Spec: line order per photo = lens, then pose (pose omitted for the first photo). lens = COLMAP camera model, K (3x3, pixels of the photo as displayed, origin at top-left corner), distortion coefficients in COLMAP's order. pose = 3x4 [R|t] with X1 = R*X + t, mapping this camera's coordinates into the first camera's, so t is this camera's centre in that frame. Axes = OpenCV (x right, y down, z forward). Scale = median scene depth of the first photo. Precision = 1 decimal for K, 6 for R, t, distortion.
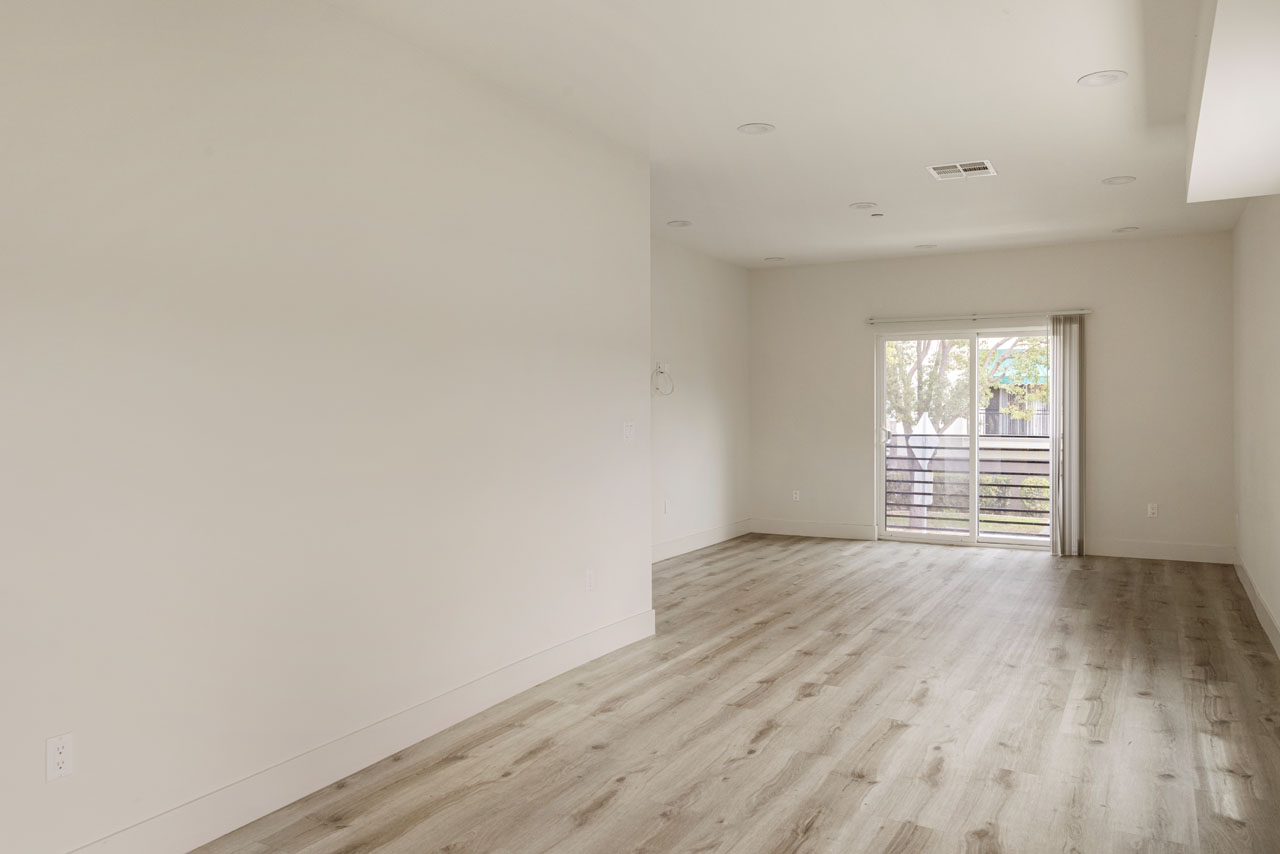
lens RADIAL K [[857.9, 0, 691.0], [0, 857.9, 427.9], [0, 0, 1]] dist [-0.008895, 0.001853]
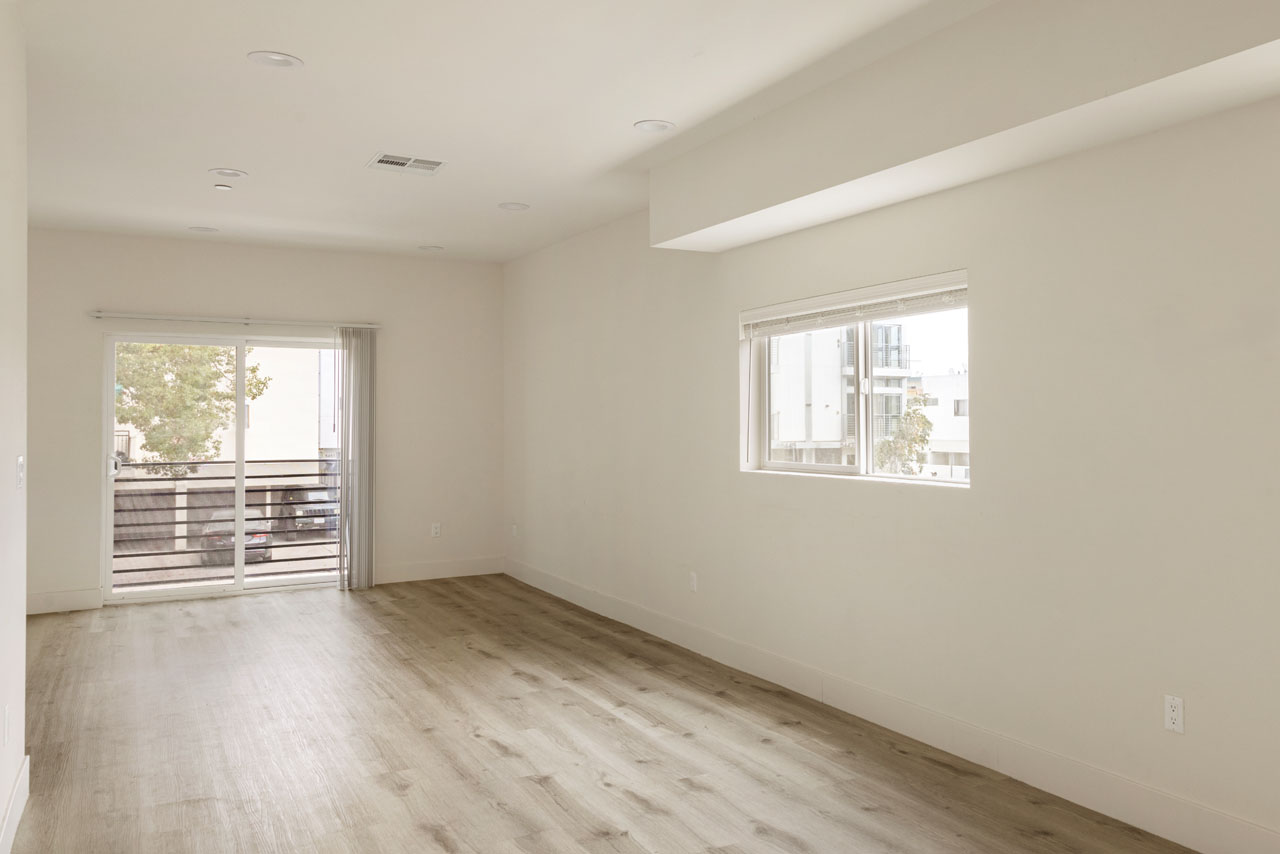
lens RADIAL K [[977.1, 0, 641.9], [0, 977.1, 420.6], [0, 0, 1]] dist [-0.013334, -0.001961]
pose [[0.551435, 0.000656, 0.834218, -0.509073], [0.024864, 0.999542, -0.017222, -0.010831], [-0.833848, 0.030239, 0.551166, 0.301777]]
